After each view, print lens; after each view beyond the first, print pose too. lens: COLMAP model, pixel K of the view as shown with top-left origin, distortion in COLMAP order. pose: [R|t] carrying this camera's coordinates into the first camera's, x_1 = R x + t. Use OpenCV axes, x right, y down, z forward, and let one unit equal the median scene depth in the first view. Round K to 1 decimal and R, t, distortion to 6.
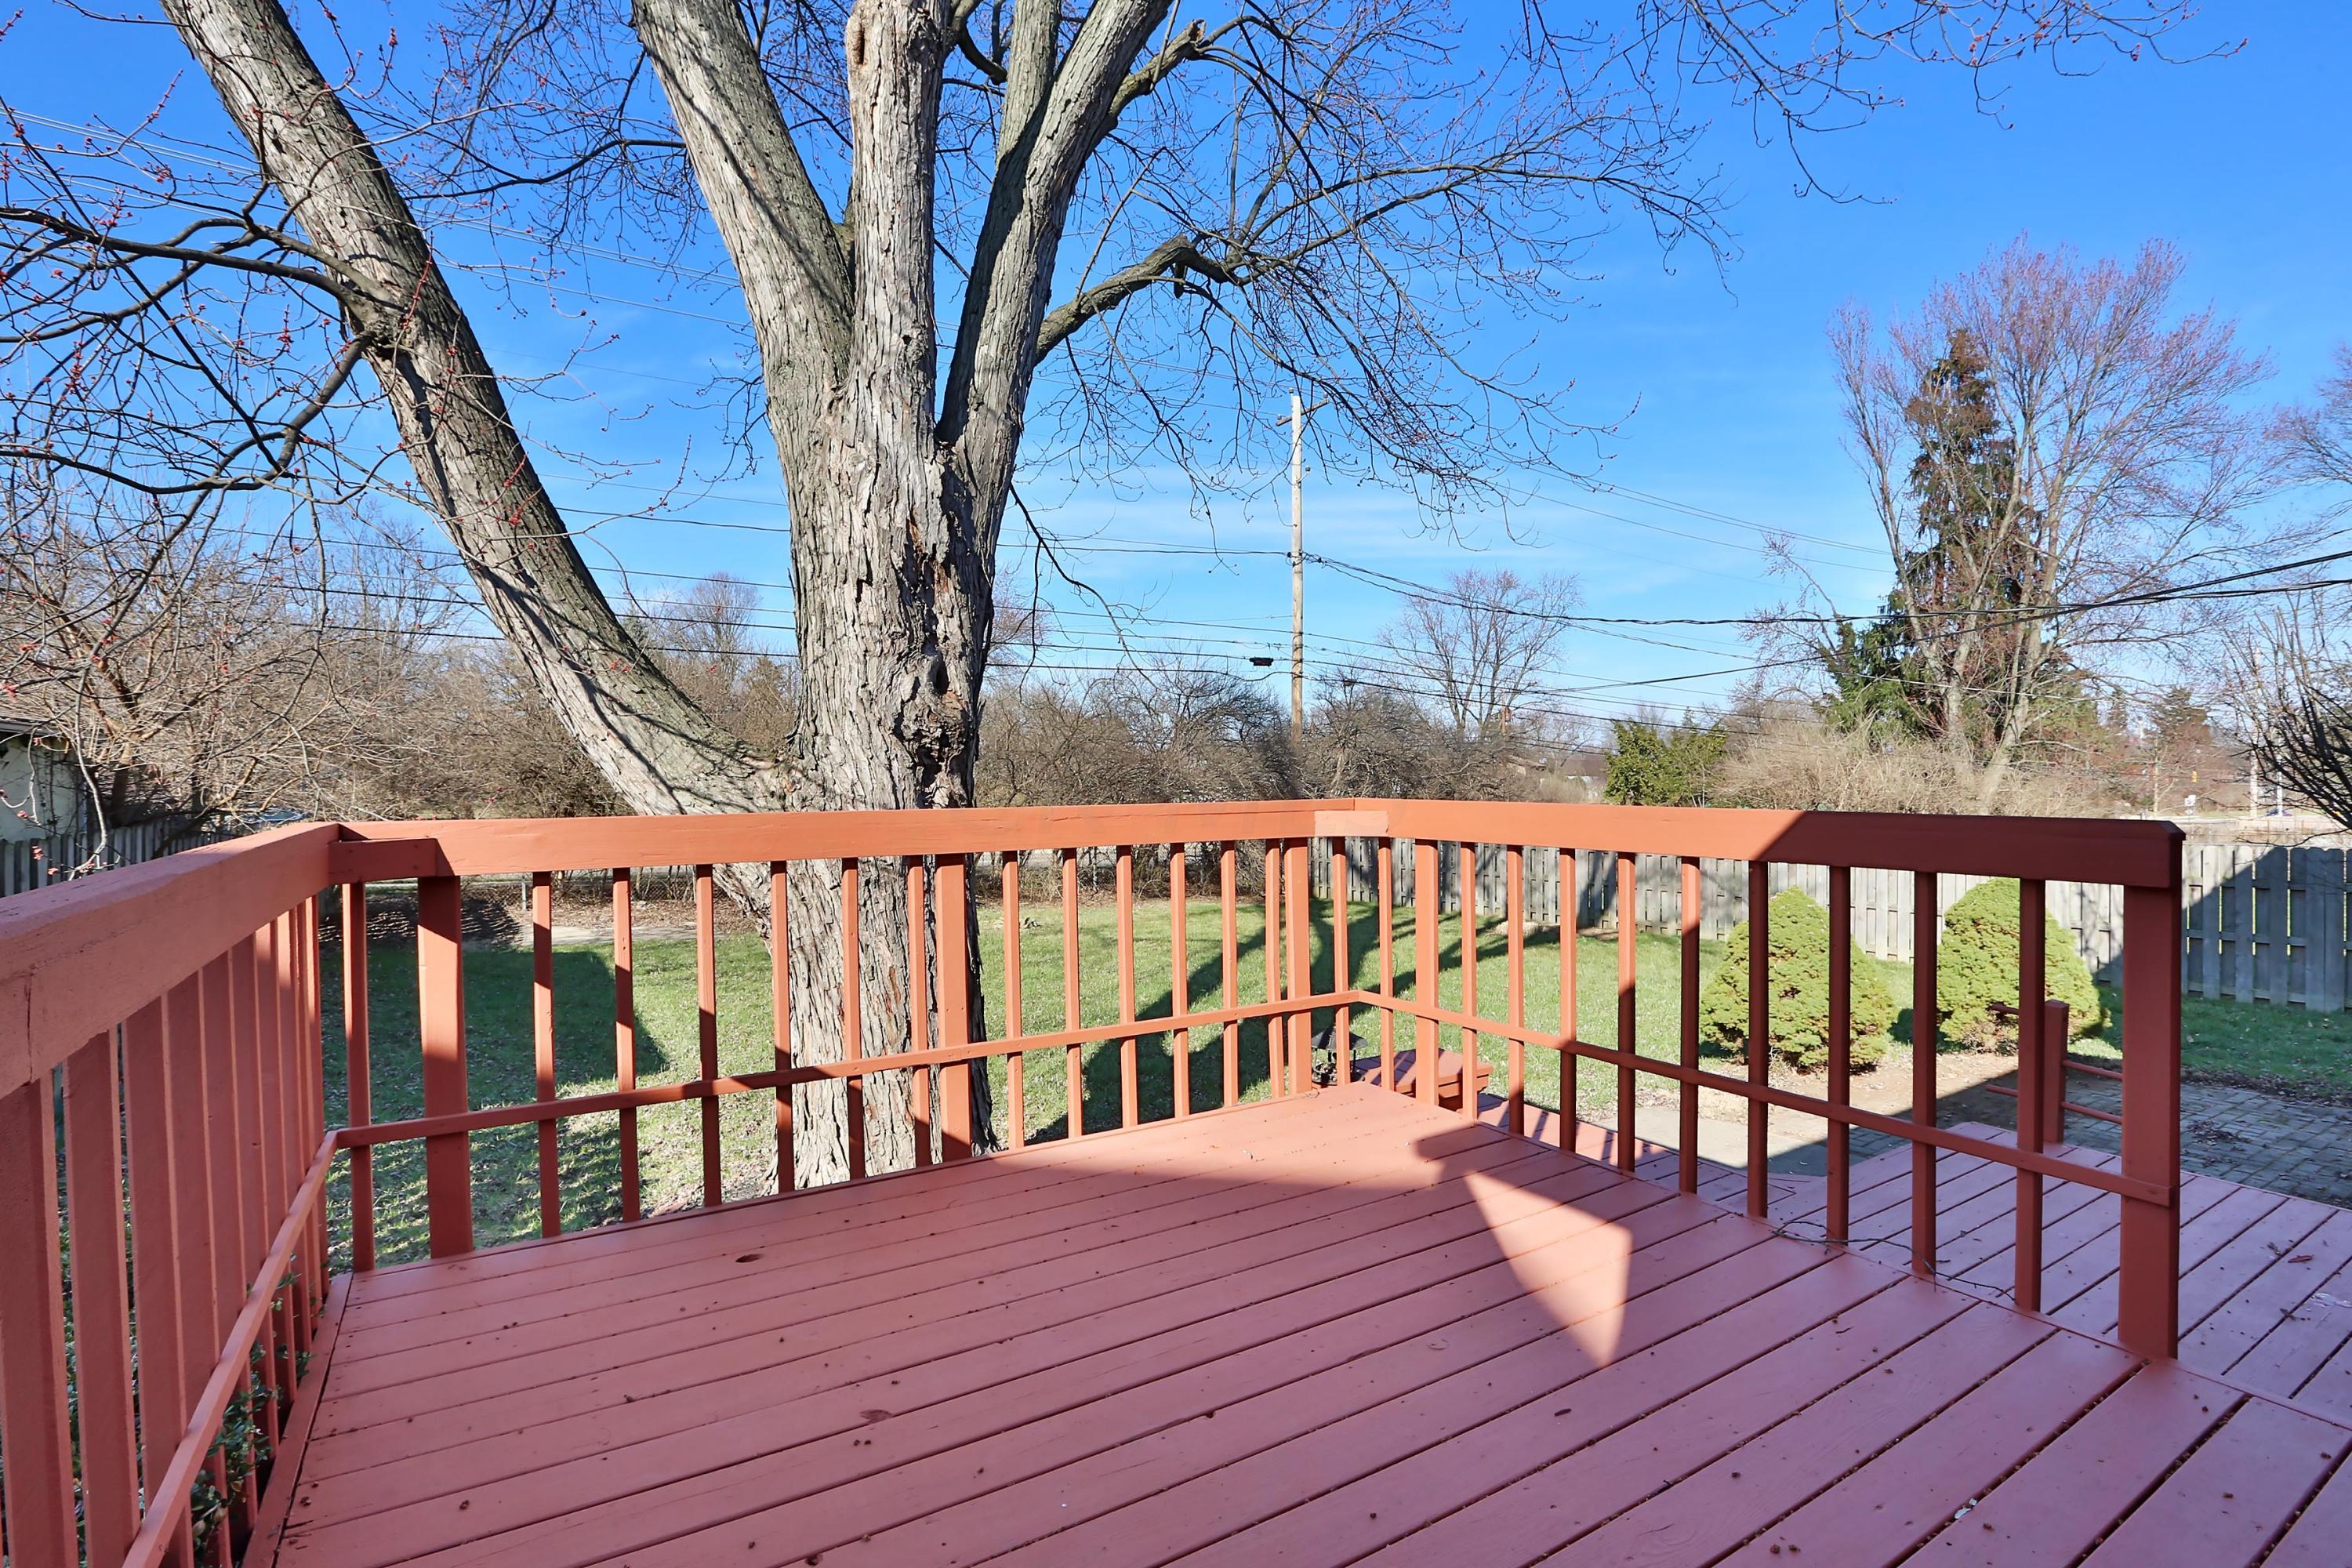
lens RADIAL K [[1122.8, 0, 1172.1], [0, 1122.8, 771.7], [0, 0, 1]] dist [-0.053732, 0.018043]
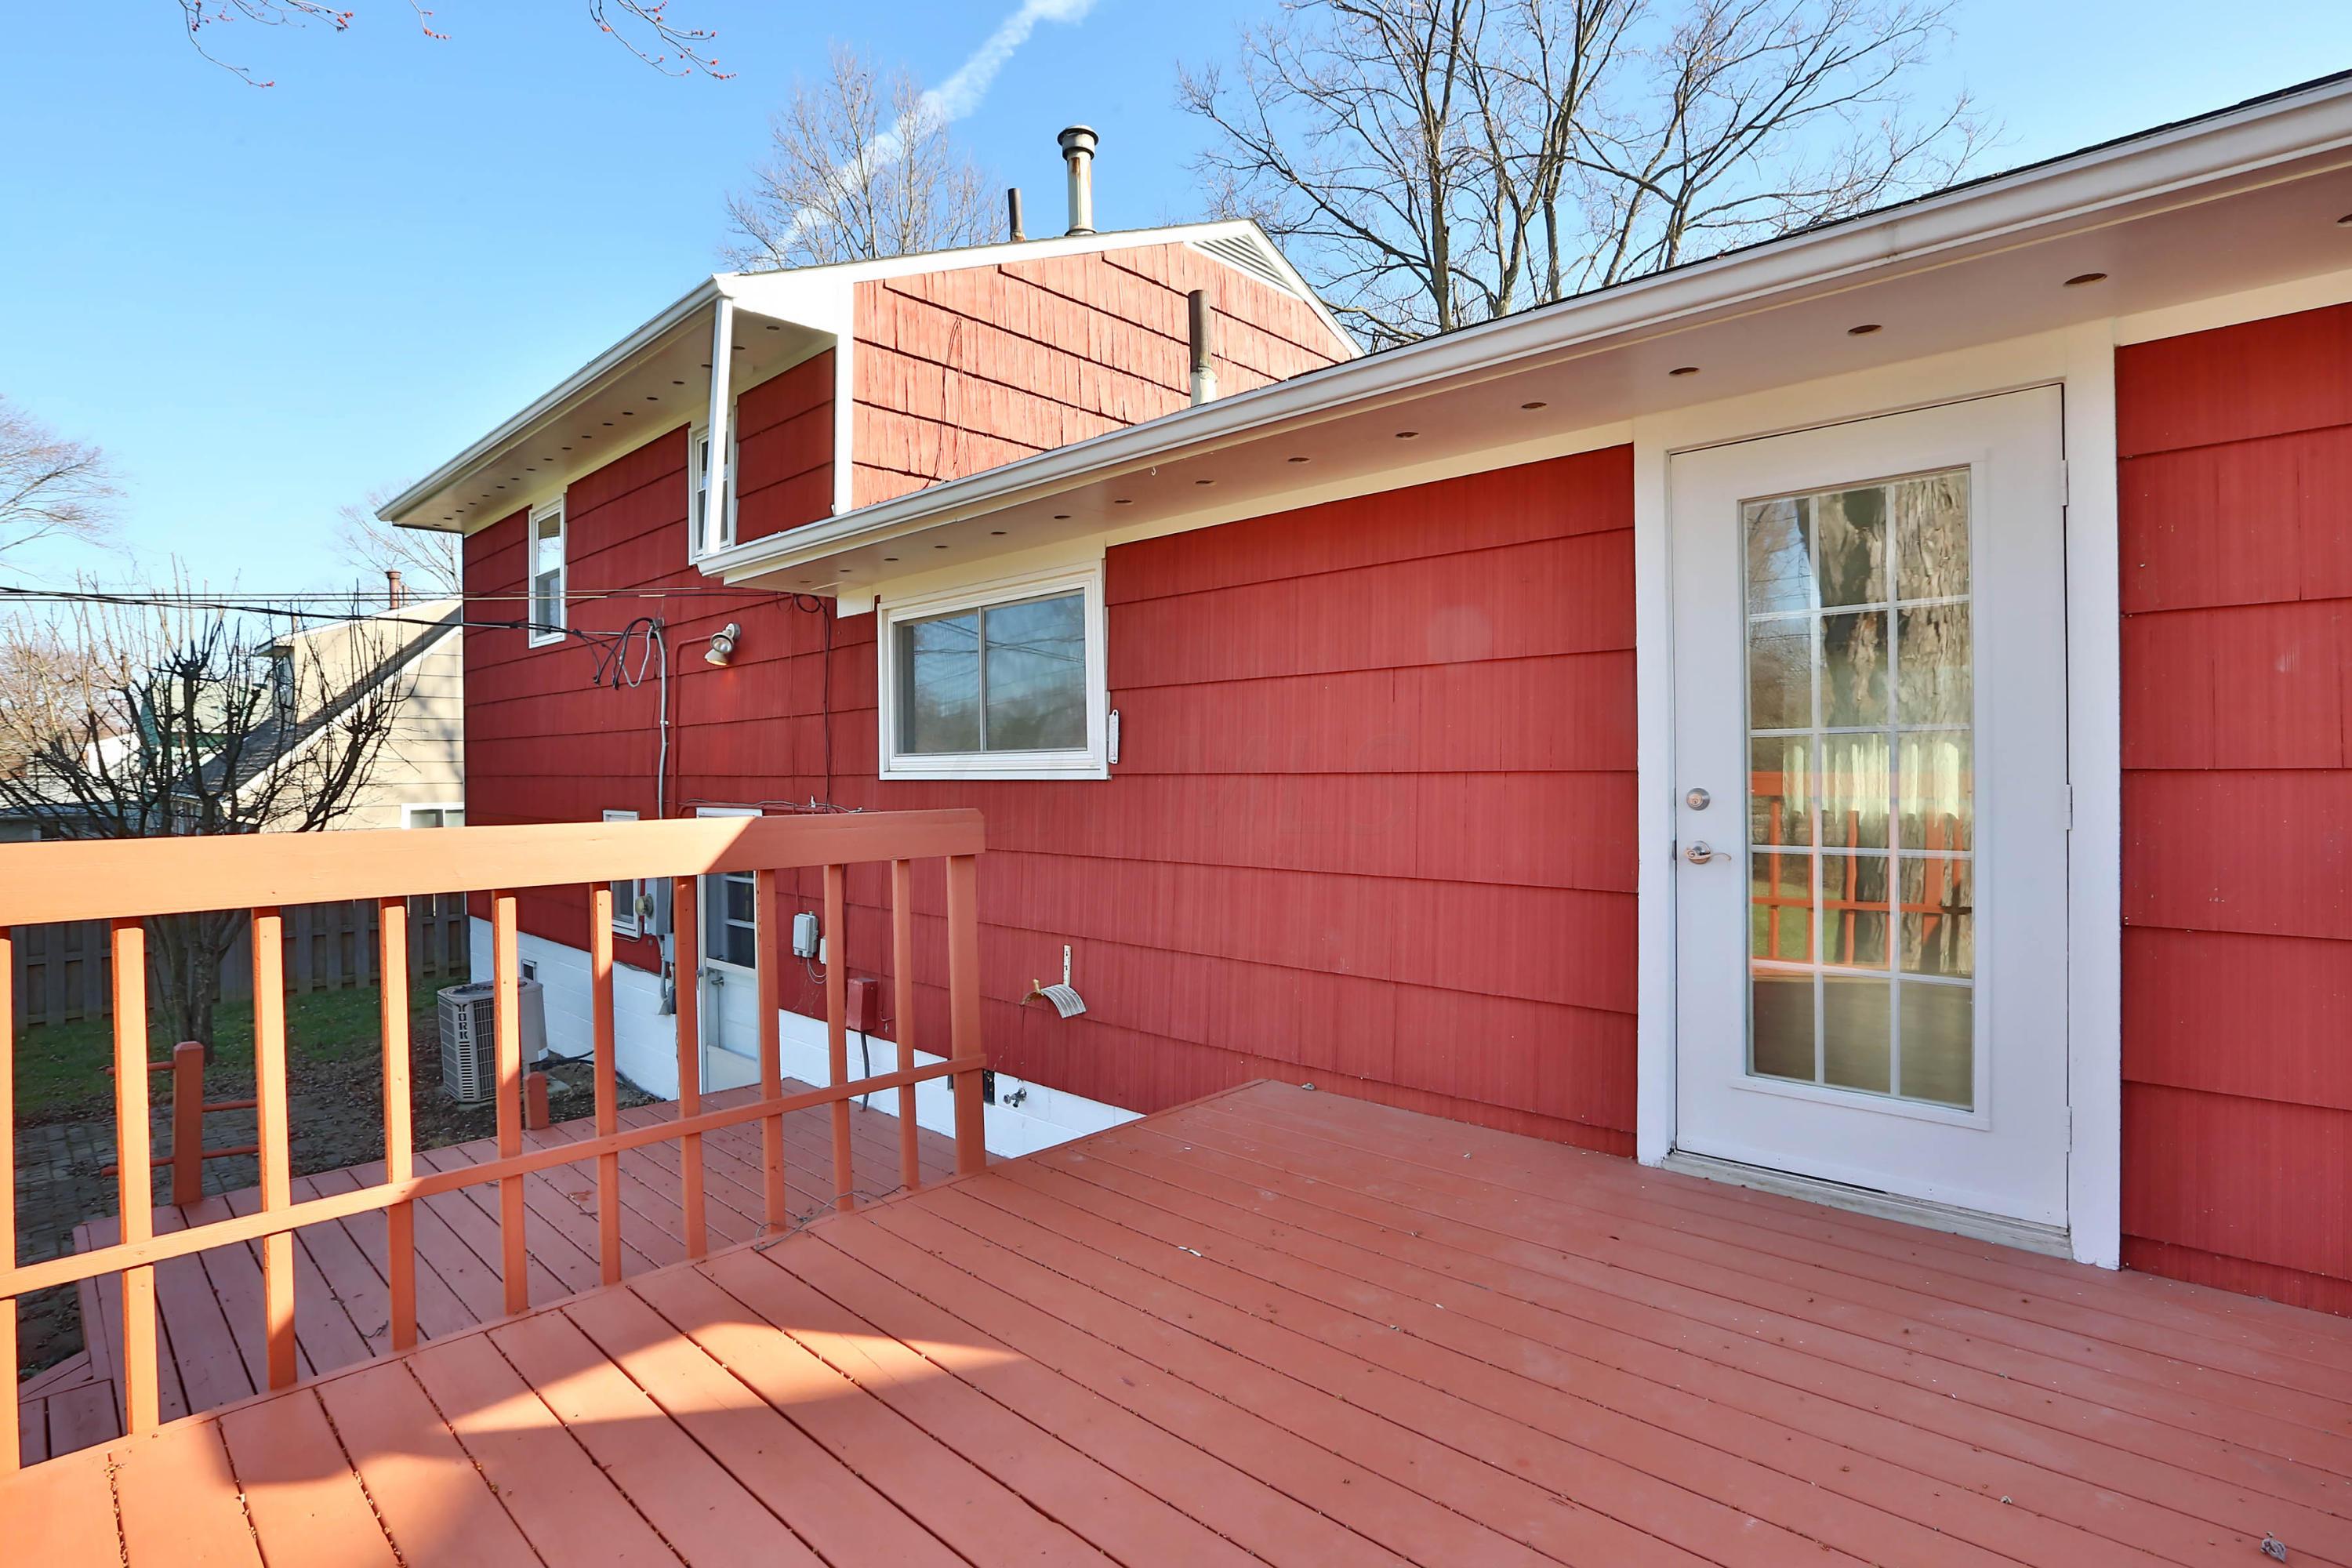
lens RADIAL K [[1122.8, 0, 1172.1], [0, 1122.8, 771.7], [0, 0, 1]] dist [-0.053732, 0.018043]
pose [[-0.261170, 0.007659, 0.965262, -0.491314], [0.015198, 0.999877, -0.003821, 0.006114], [-0.965173, 0.013672, -0.261254, 0.886738]]
